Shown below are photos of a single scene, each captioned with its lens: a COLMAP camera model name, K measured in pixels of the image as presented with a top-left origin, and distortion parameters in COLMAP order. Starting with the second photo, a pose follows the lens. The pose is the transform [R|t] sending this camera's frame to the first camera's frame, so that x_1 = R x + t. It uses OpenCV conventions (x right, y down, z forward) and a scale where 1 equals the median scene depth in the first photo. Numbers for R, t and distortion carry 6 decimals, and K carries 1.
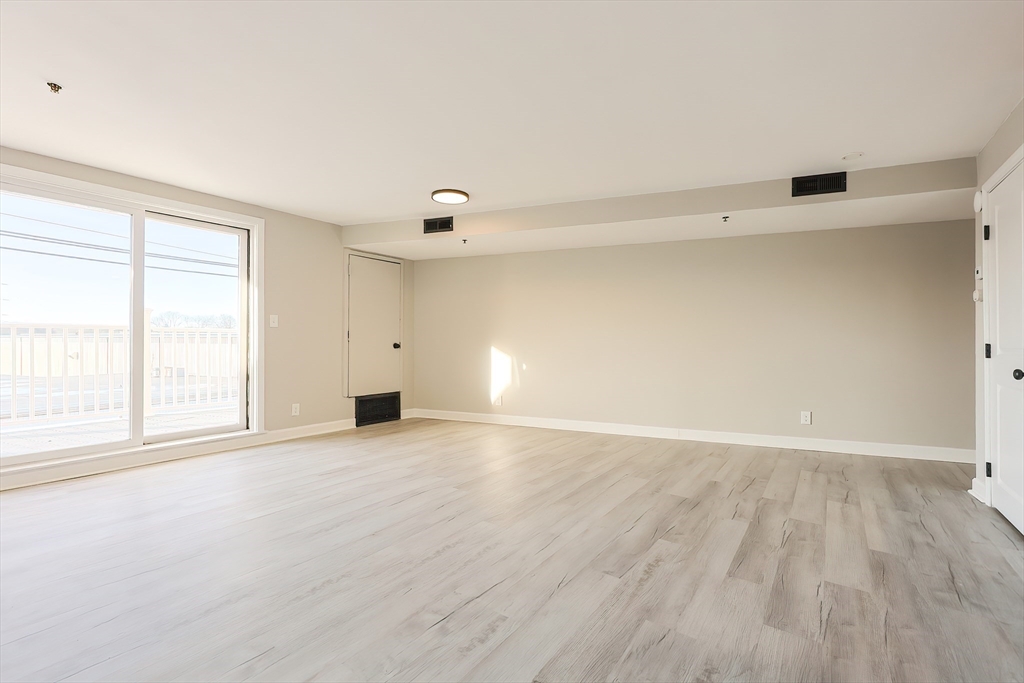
lens RADIAL K [[441.7, 0, 512.0], [0, 441.7, 341.5], [0, 0, 1]] dist [-0.000775, 0.000046]
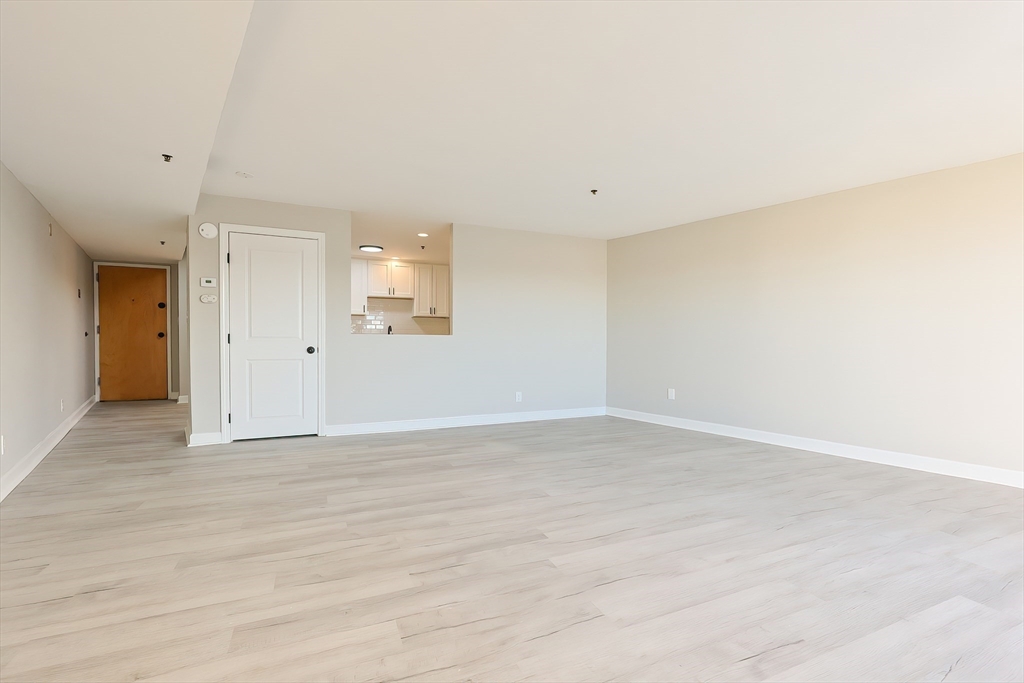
lens RADIAL K [[441.7, 0, 512.0], [0, 441.7, 341.5], [0, 0, 1]] dist [-0.000775, 0.000046]
pose [[-0.863077, -0.012891, 0.504907, -0.430546], [-0.010344, 0.999916, 0.007848, 0.008989], [-0.504966, 0.001551, -0.863138, 1.611731]]
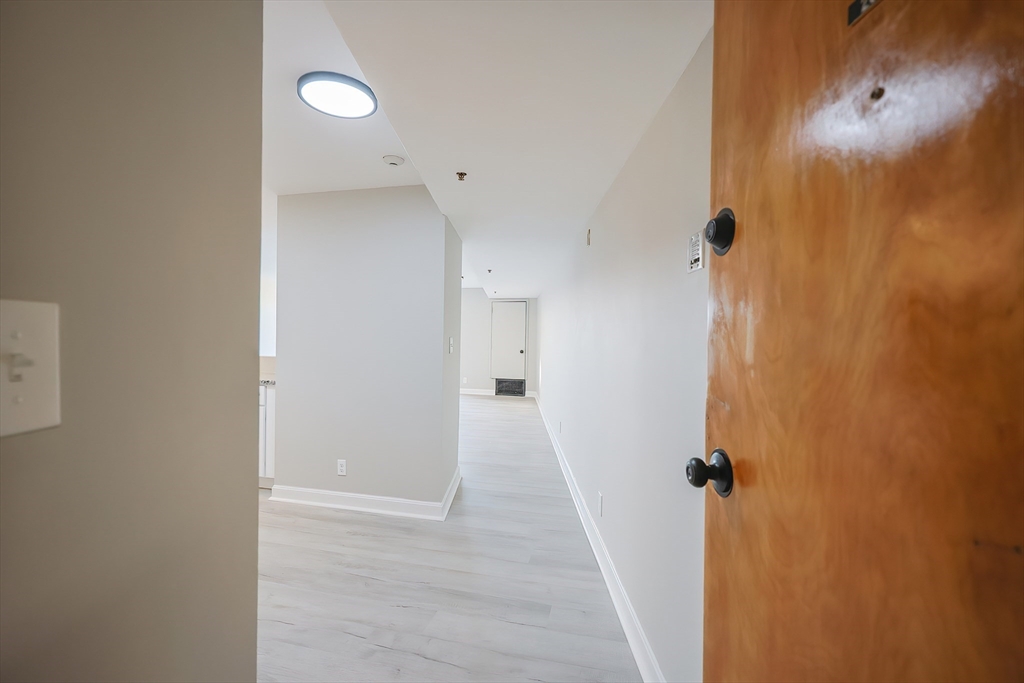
lens RADIAL K [[438.0, 0, 517.1], [0, 438.0, 334.3], [0, 0, 1]] dist [0.000865, 0.000031]
pose [[0.377182, -0.006727, -0.926115, 2.249979], [-0.011251, 0.999867, -0.011844, -0.063633], [0.926071, 0.014887, 0.377056, 0.642986]]
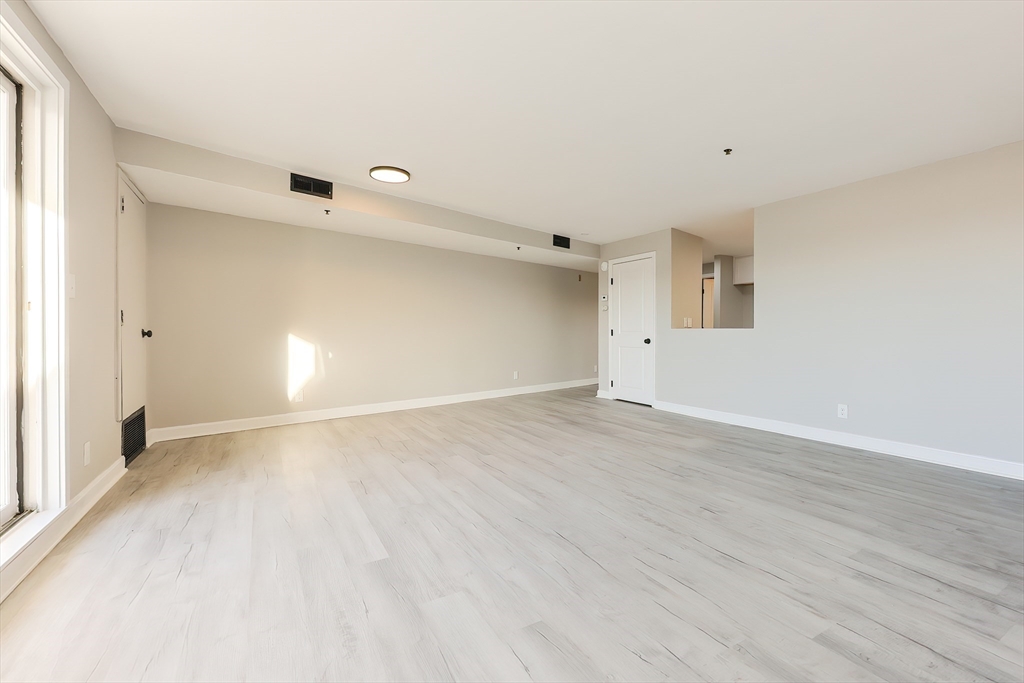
lens RADIAL K [[446.5, 0, 516.9], [0, 446.5, 334.1], [0, 0, 1]] dist [-0.002970, -0.000422]
pose [[0.405372, -0.008394, 0.914113, -1.128446], [-0.001811, 0.999949, 0.009985, 0.005485], [-0.914150, -0.005704, 0.405336, 0.451652]]
